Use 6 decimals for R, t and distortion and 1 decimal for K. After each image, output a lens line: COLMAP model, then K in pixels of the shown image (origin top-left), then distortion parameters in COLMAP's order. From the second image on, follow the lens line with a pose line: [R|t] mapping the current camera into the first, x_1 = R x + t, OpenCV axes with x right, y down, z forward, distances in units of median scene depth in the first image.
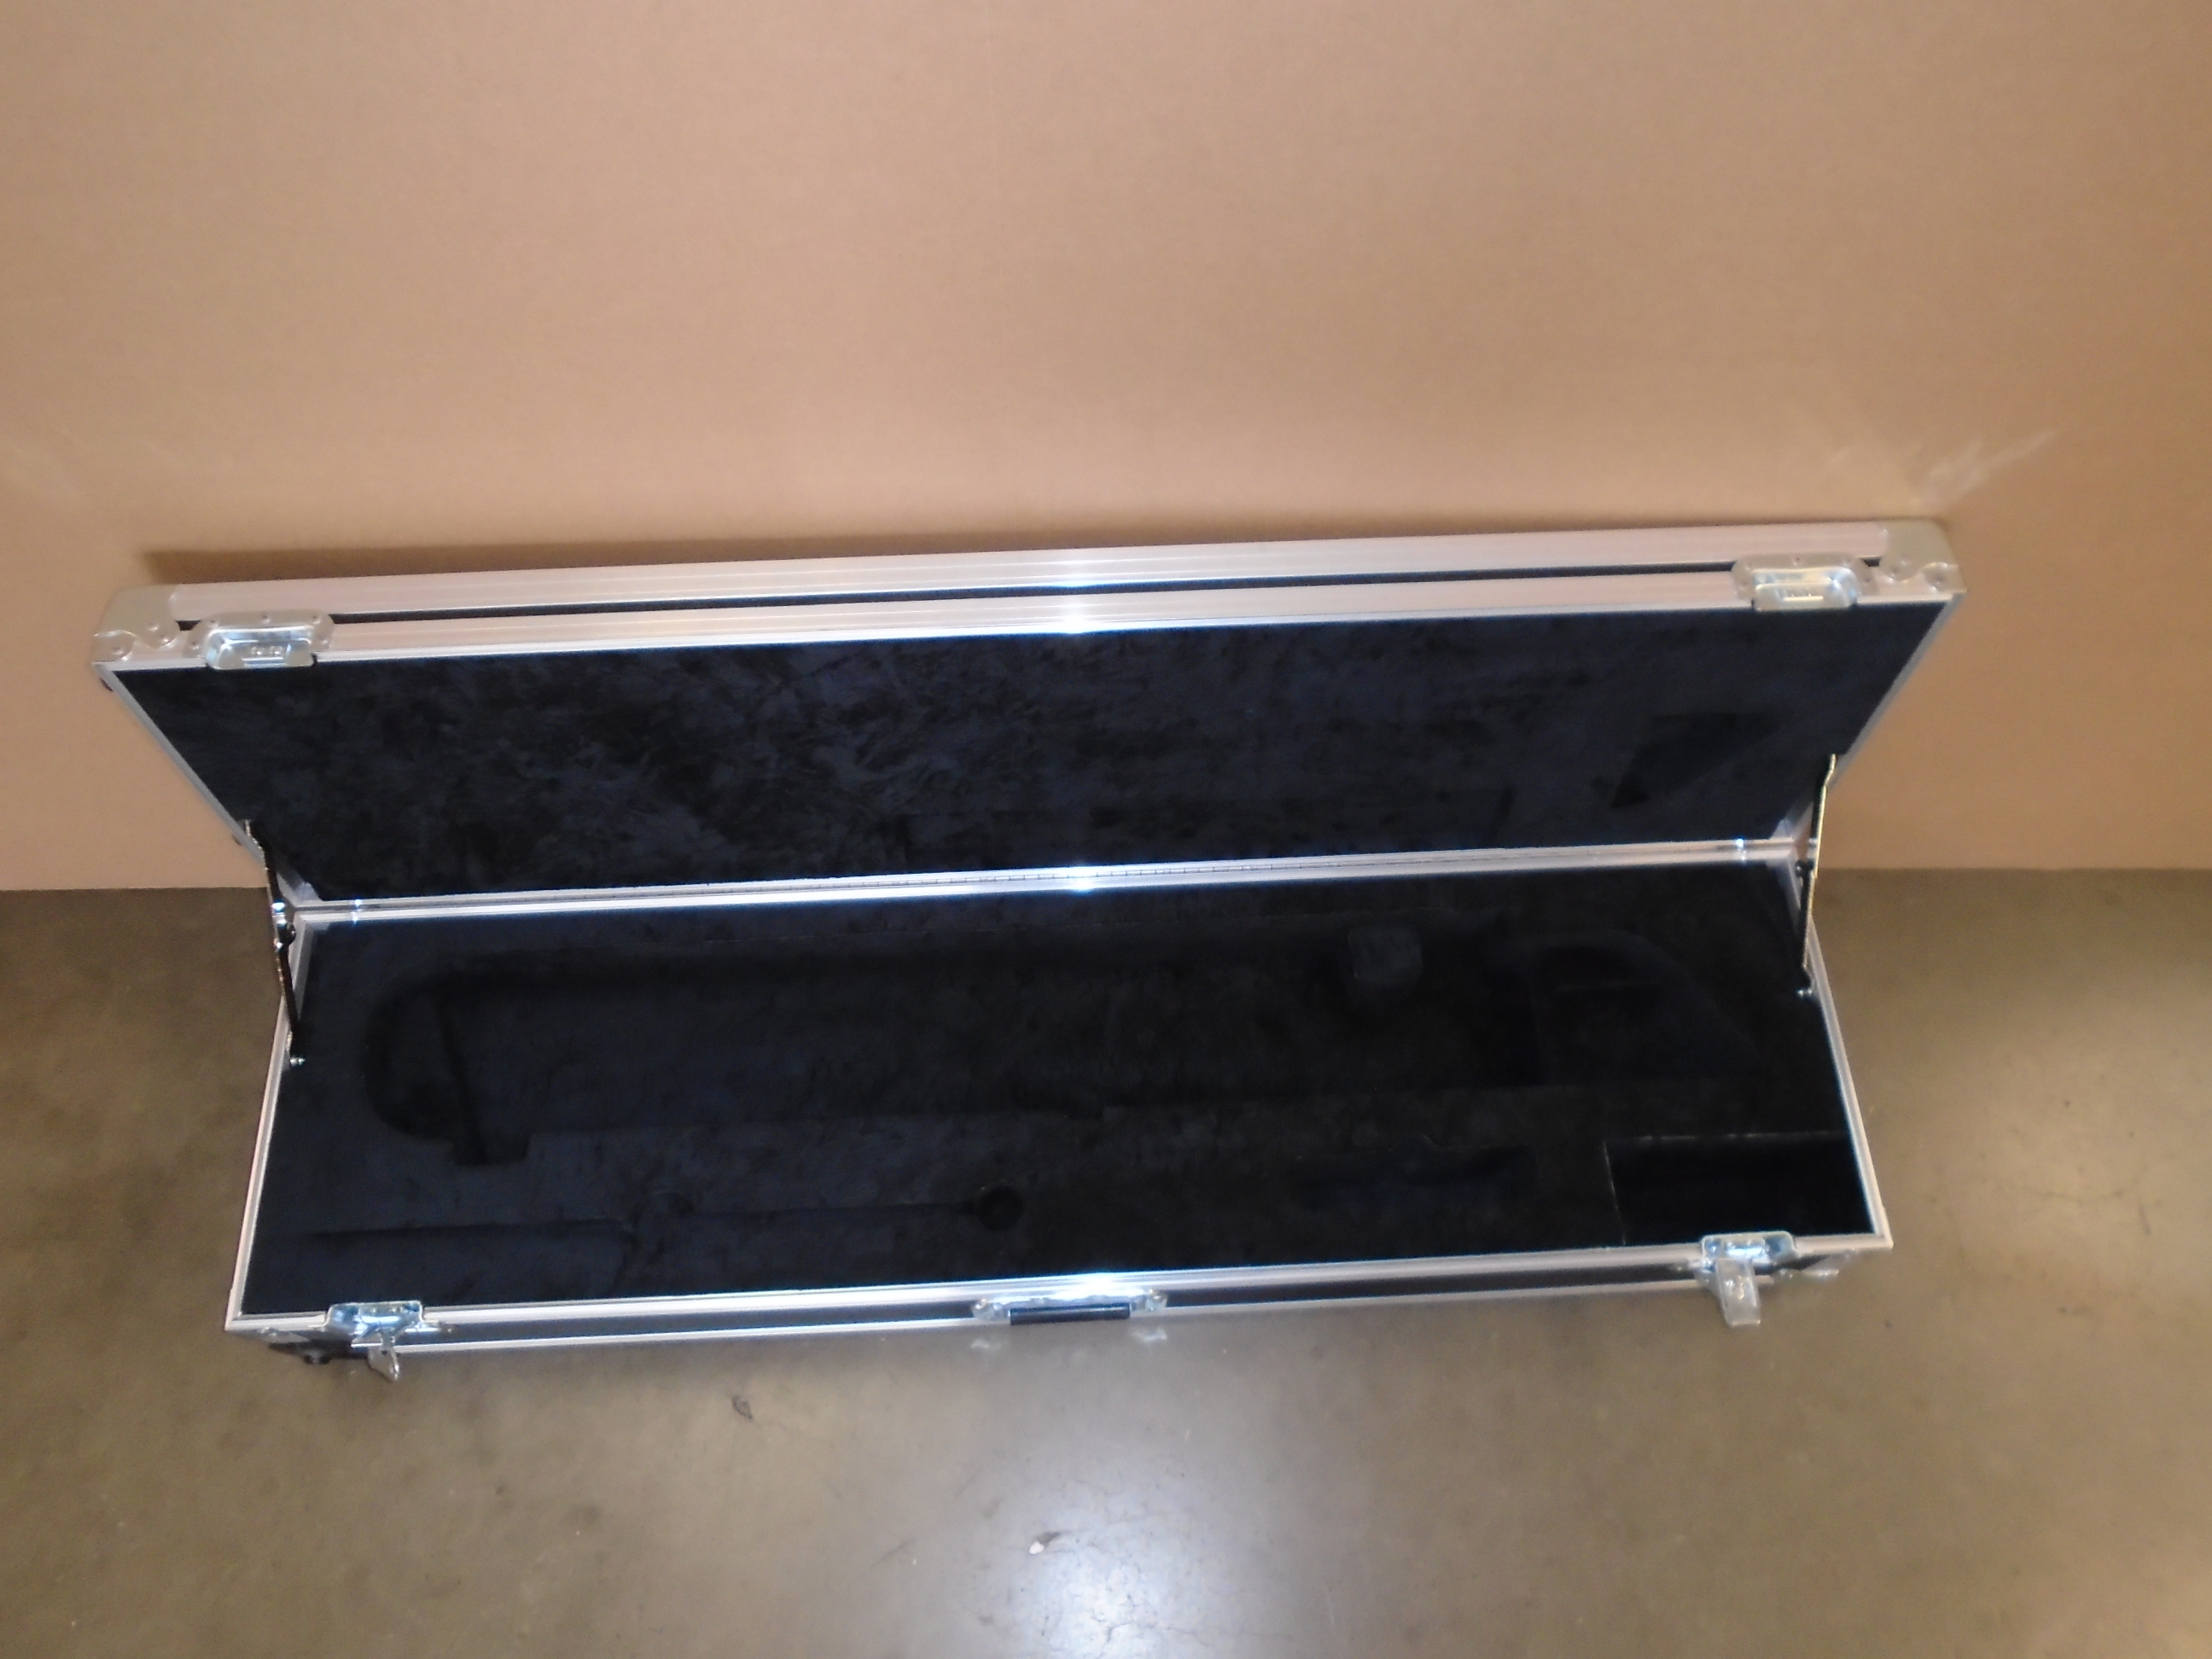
lens RADIAL K [[1707.0, 0, 1093.1], [0, 1707.0, 822.5], [0, 0, 1]] dist [-0.012374, 0.008375]
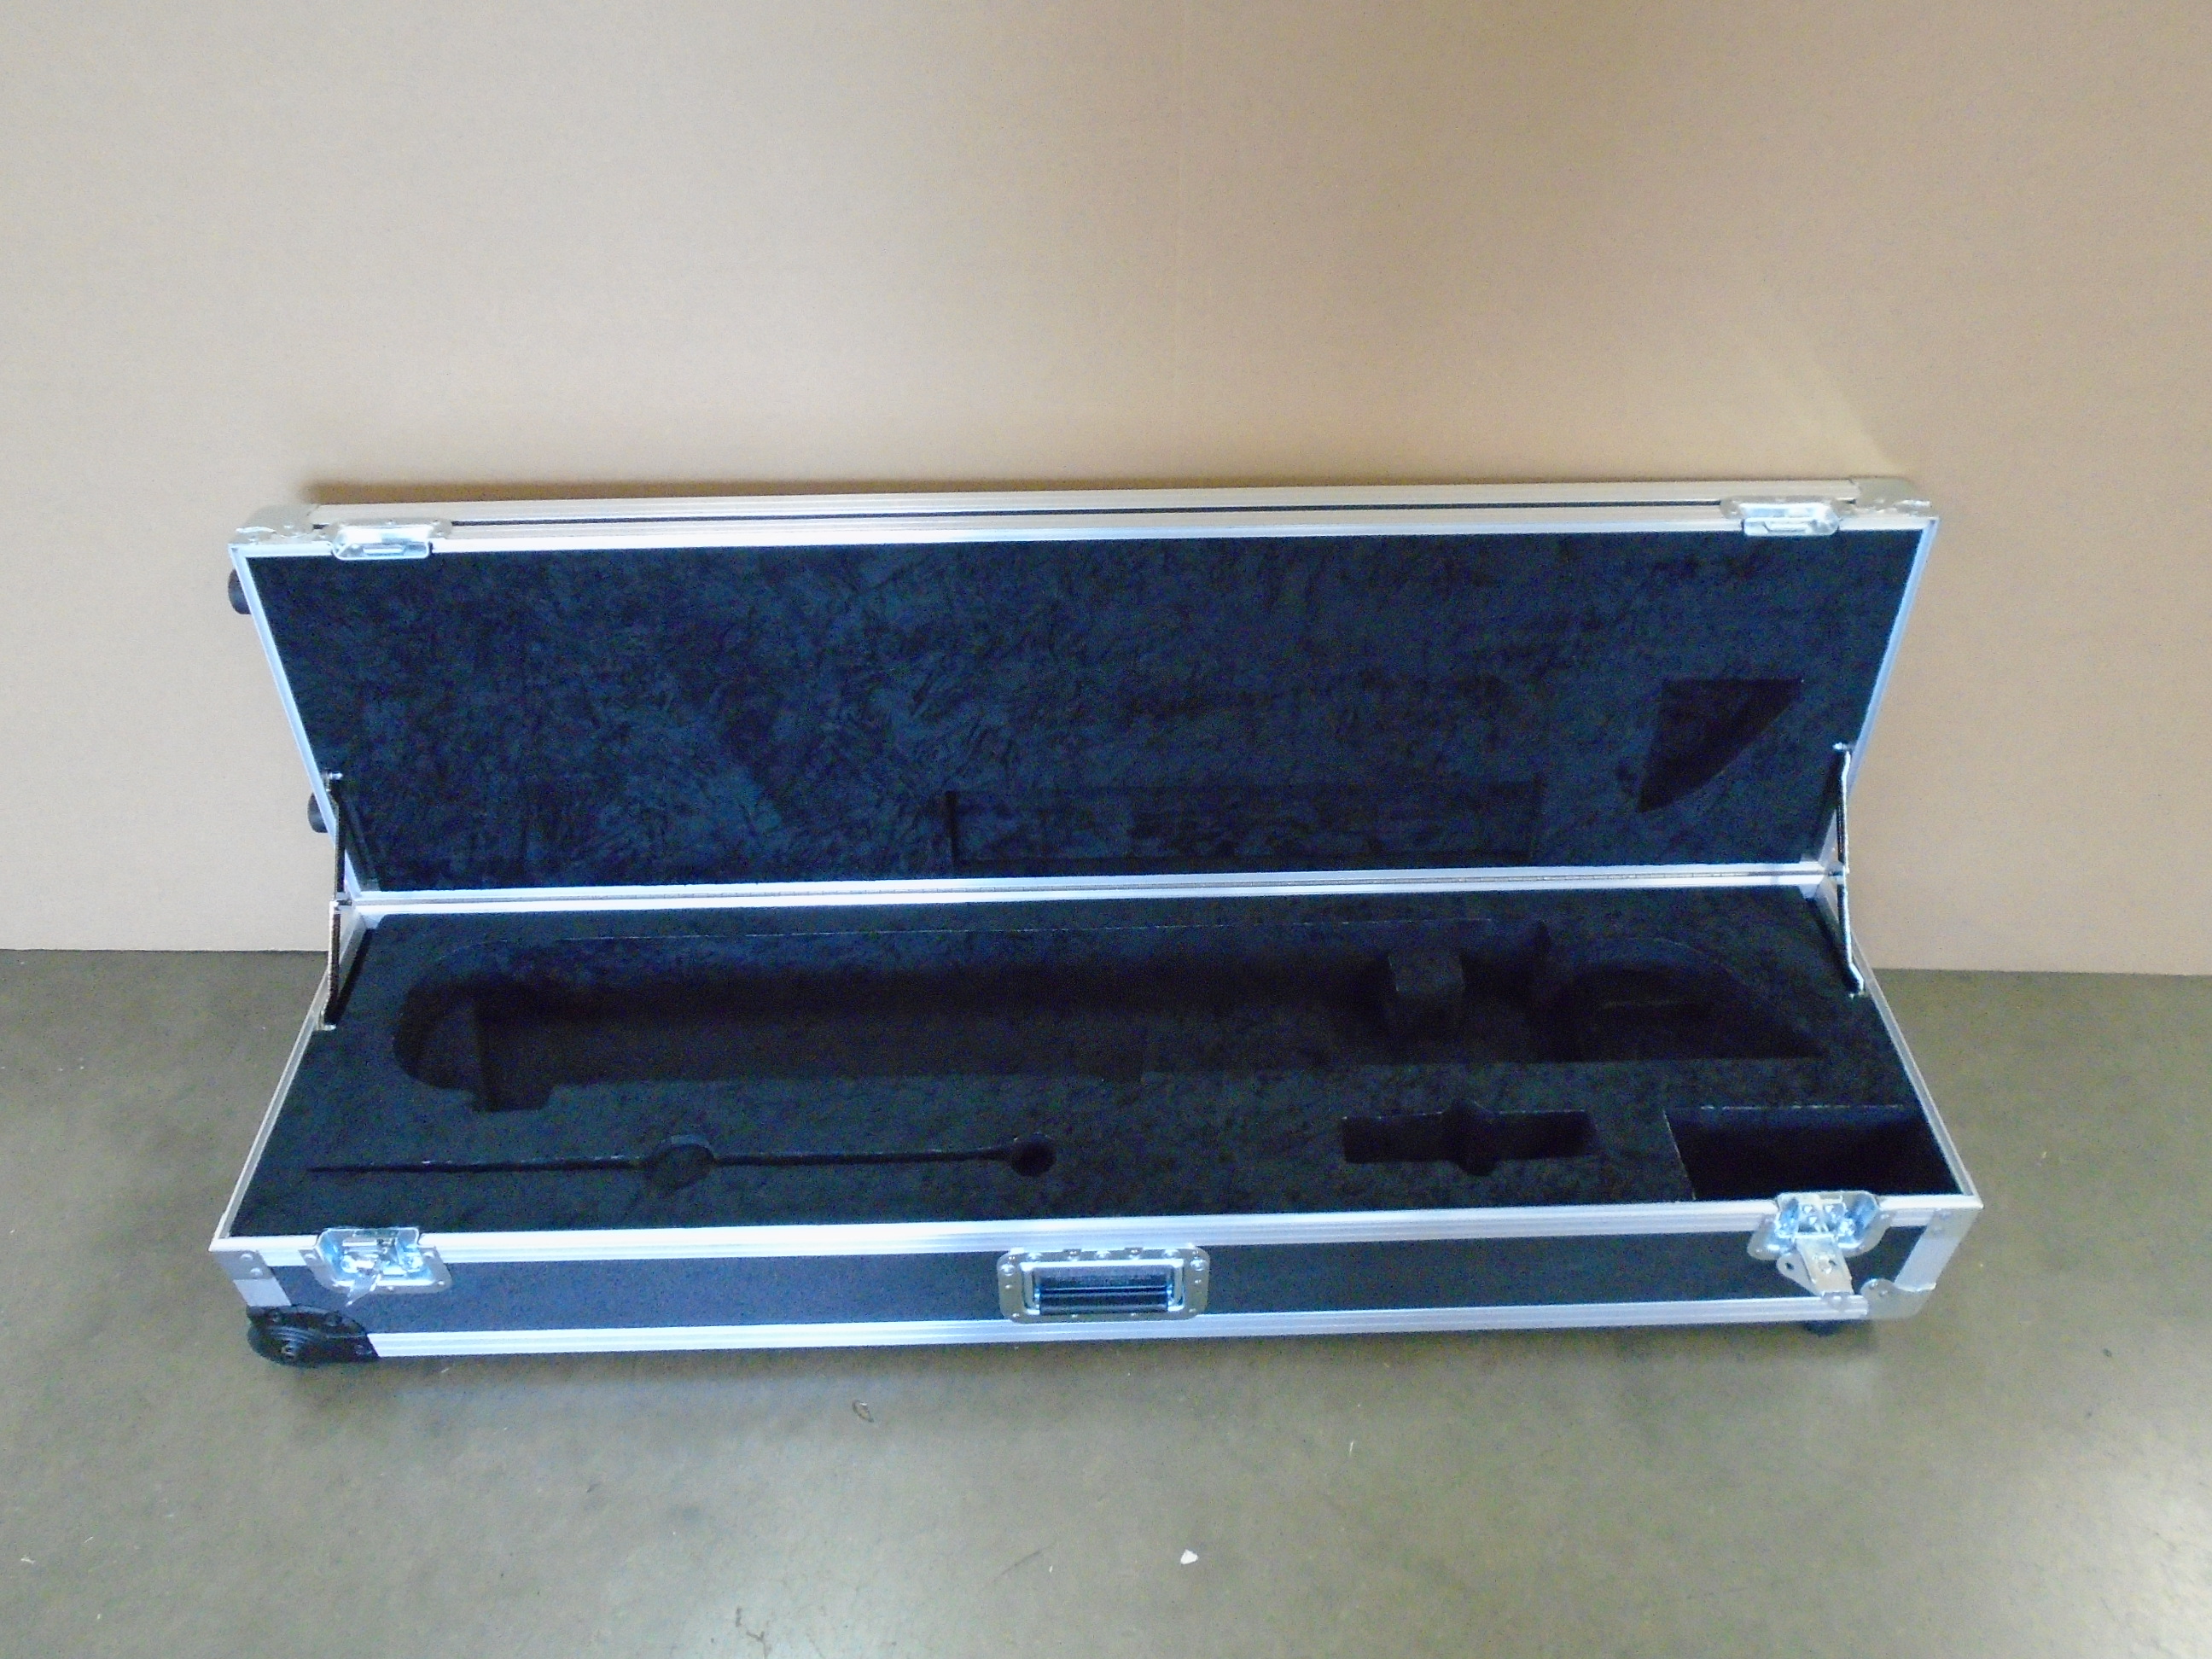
lens RADIAL K [[1707.0, 0, 1093.1], [0, 1707.0, 822.5], [0, 0, 1]] dist [-0.012374, 0.008375]
pose [[0.999636, 0.013157, -0.023547, -0.000898], [-0.020889, 0.929904, -0.367208, 0.401706], [0.017065, 0.367566, 0.929841, 0.042411]]
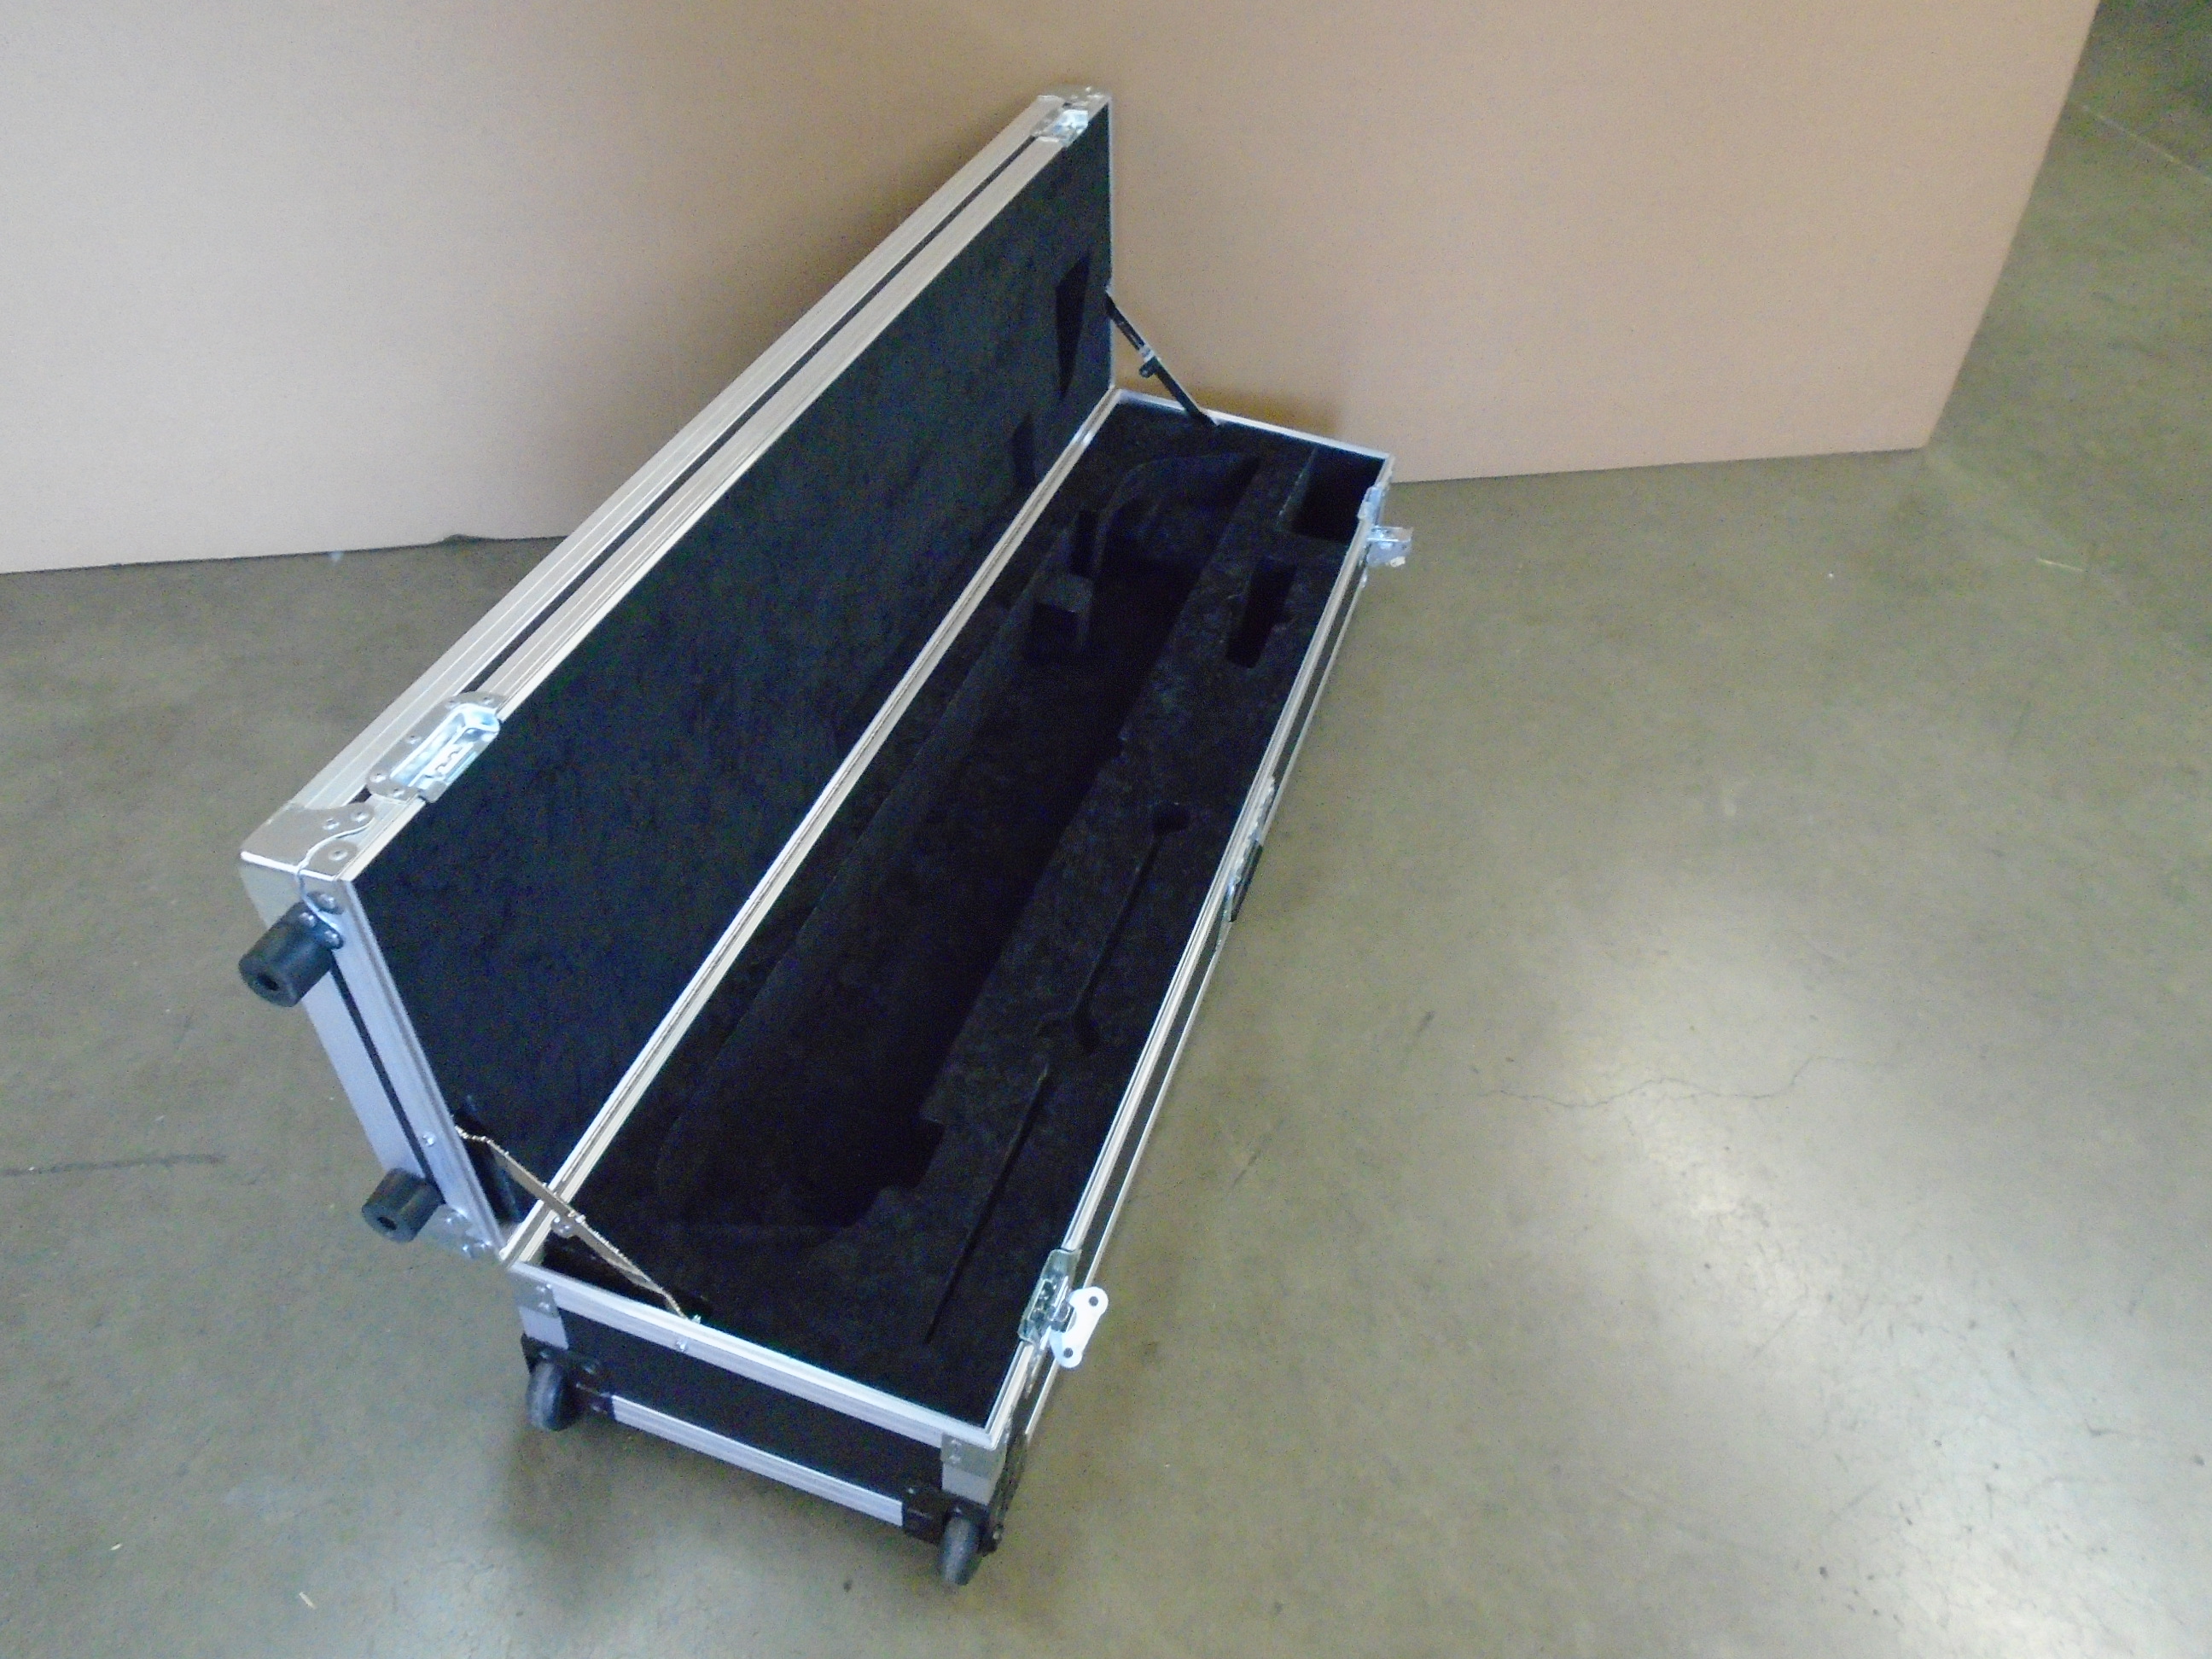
lens RADIAL K [[1666.3, 0, 1106.0], [0, 1666.3, 829.5], [0, 0, 1]] dist [0.001906, 0.003073]
pose [[0.363545, -0.620080, 0.695223, -0.829071], [0.802800, 0.587131, 0.103871, 0.084023], [-0.472595, 0.520363, 0.711249, 0.249002]]
